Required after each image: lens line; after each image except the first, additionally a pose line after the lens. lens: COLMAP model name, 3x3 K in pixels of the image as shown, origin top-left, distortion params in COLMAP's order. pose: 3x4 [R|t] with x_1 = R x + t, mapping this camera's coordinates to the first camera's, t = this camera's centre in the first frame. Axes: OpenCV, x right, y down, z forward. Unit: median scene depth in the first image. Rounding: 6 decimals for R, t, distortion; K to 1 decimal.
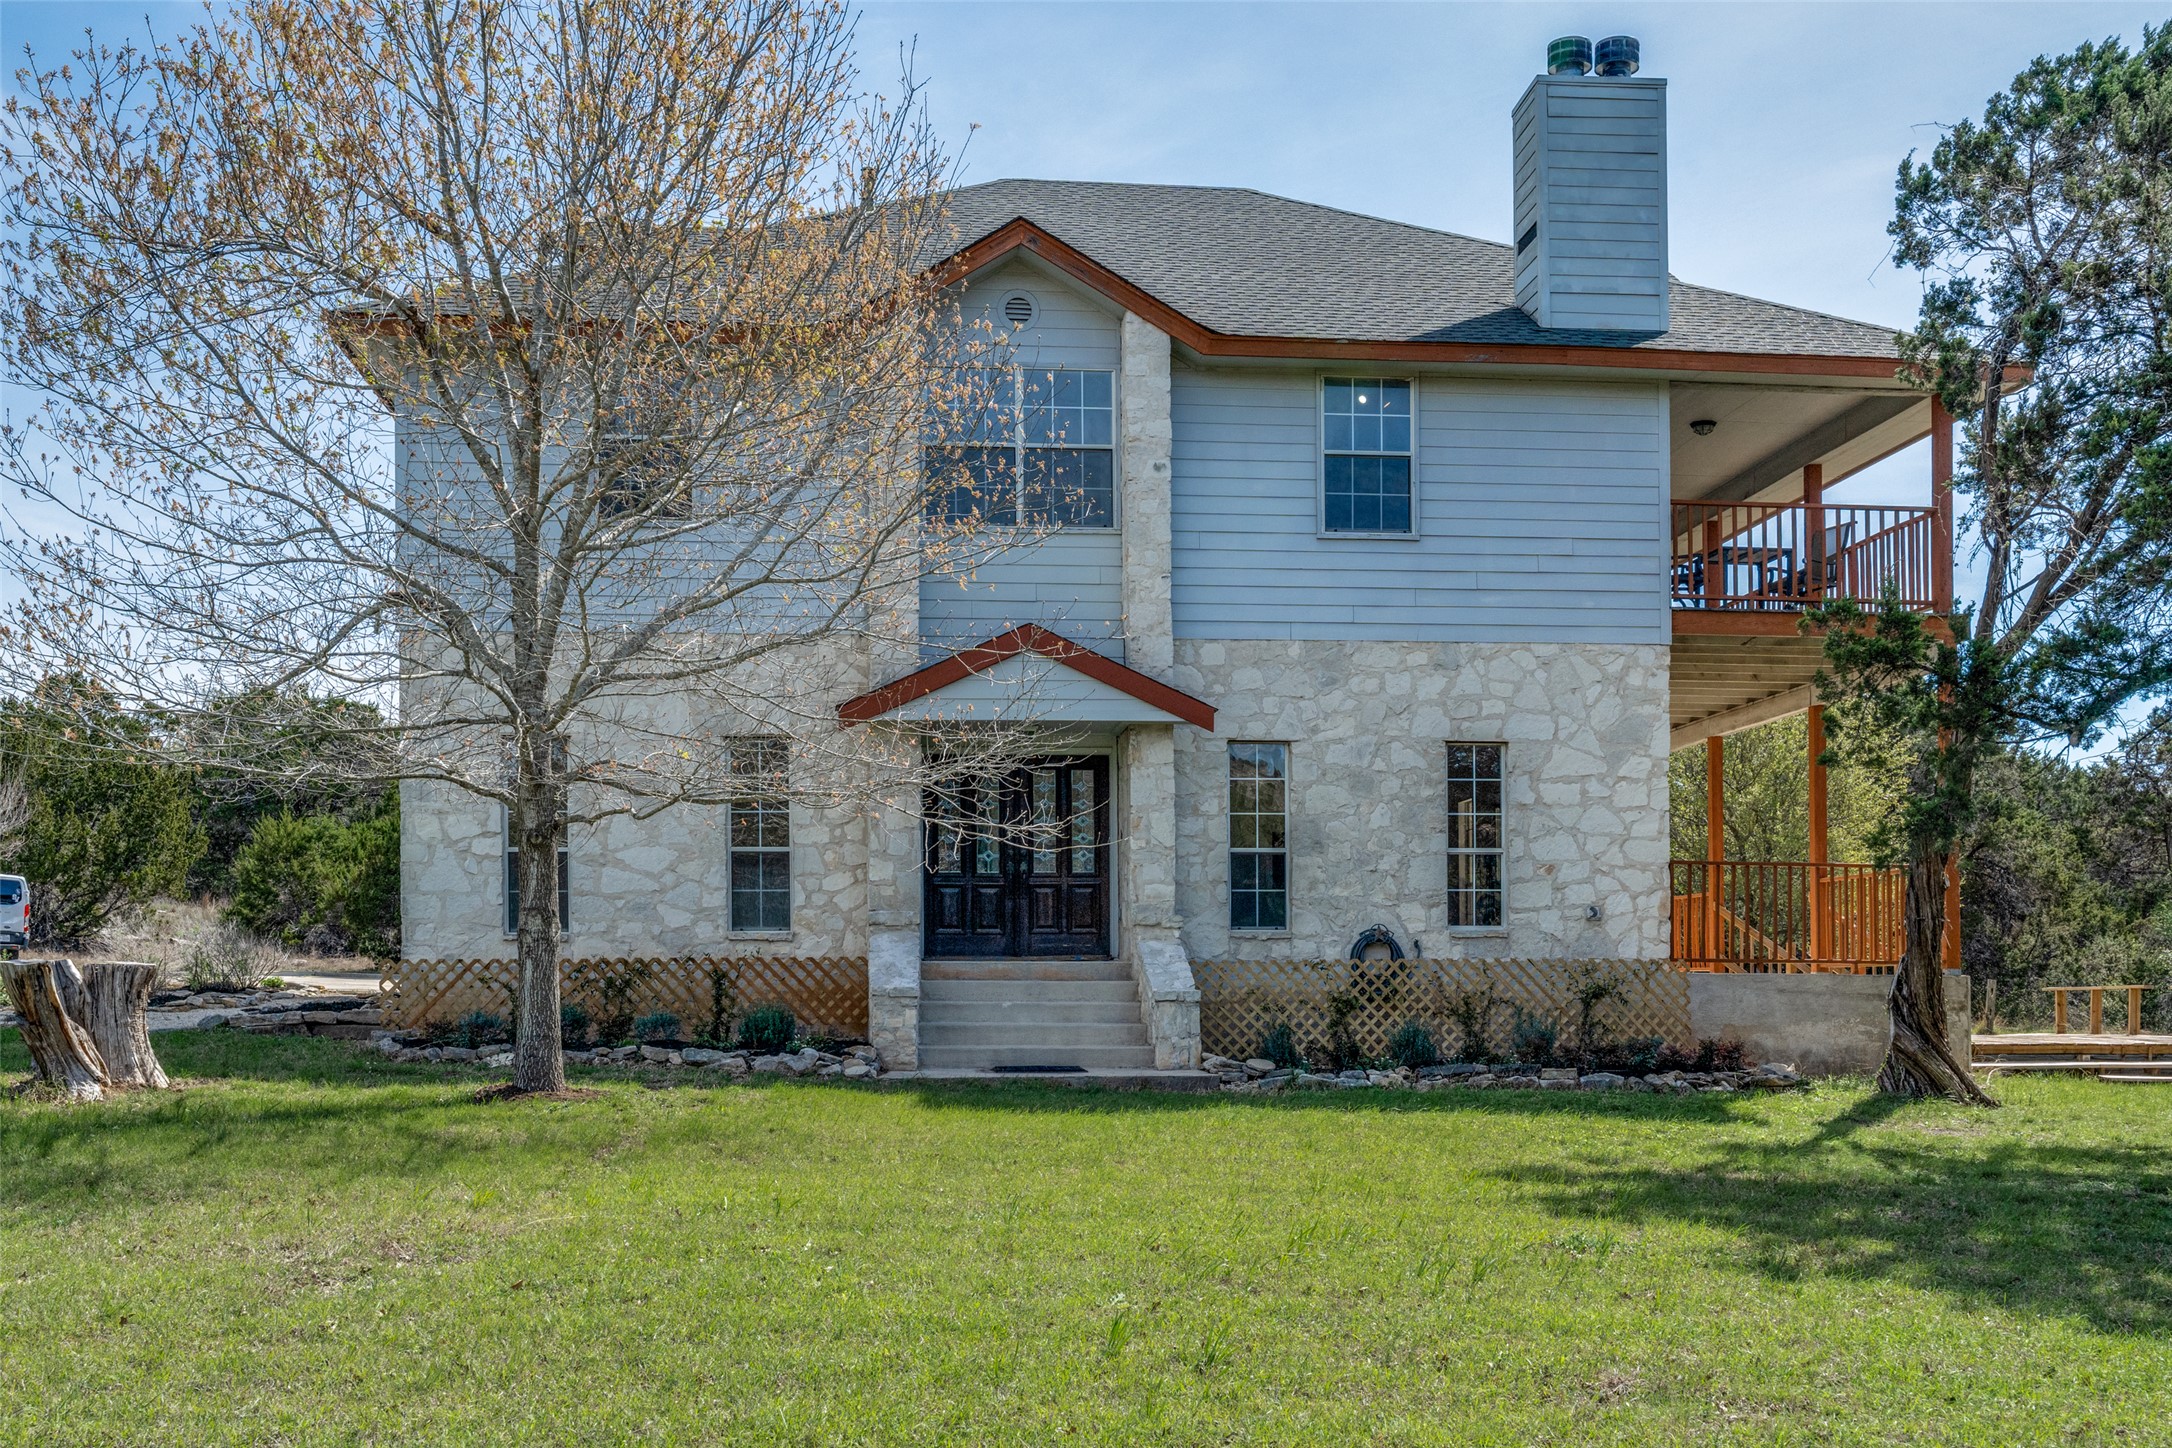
lens RADIAL K [[2710.8, 0, 1086.0], [0, 2710.8, 724.0], [0, 0, 1]] dist [-0.005417, -0.010137]
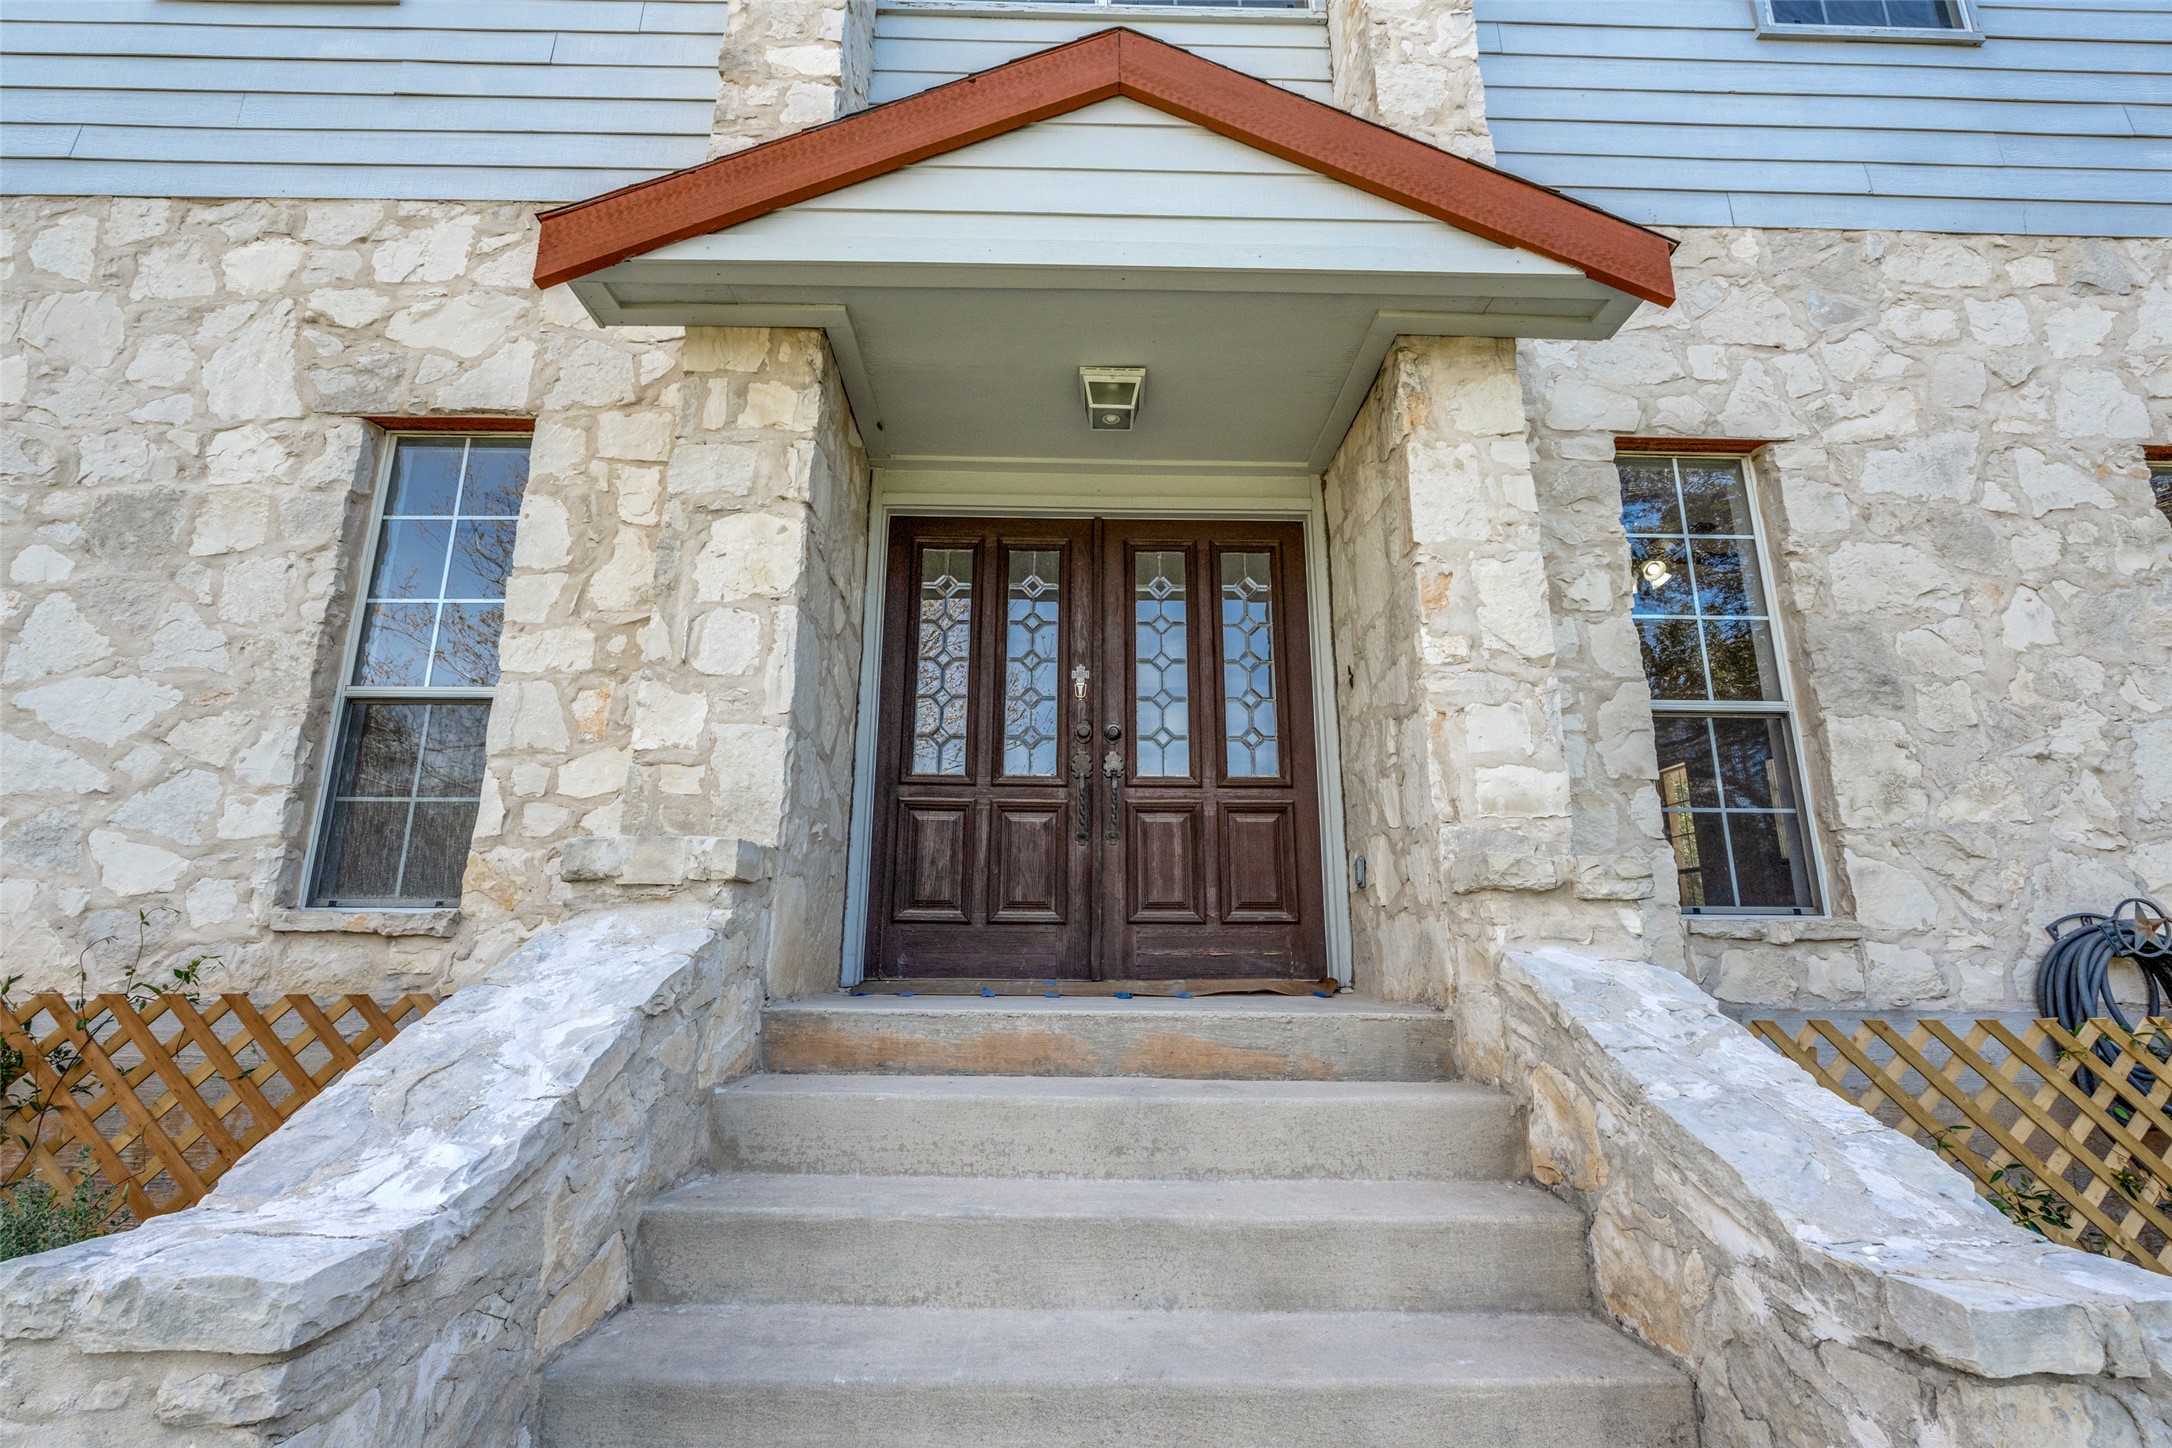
lens RADIAL K [[975.0, 0, 1085.4], [0, 975.0, 713.8], [0, 0, 1]] dist [-0.002895, -0.000860]
pose [[0.996751, -0.010508, -0.079850, -0.015195], [-0.000860, 0.990007, -0.141015, 0.067165], [0.080534, 0.140625, 0.986782, 0.852910]]
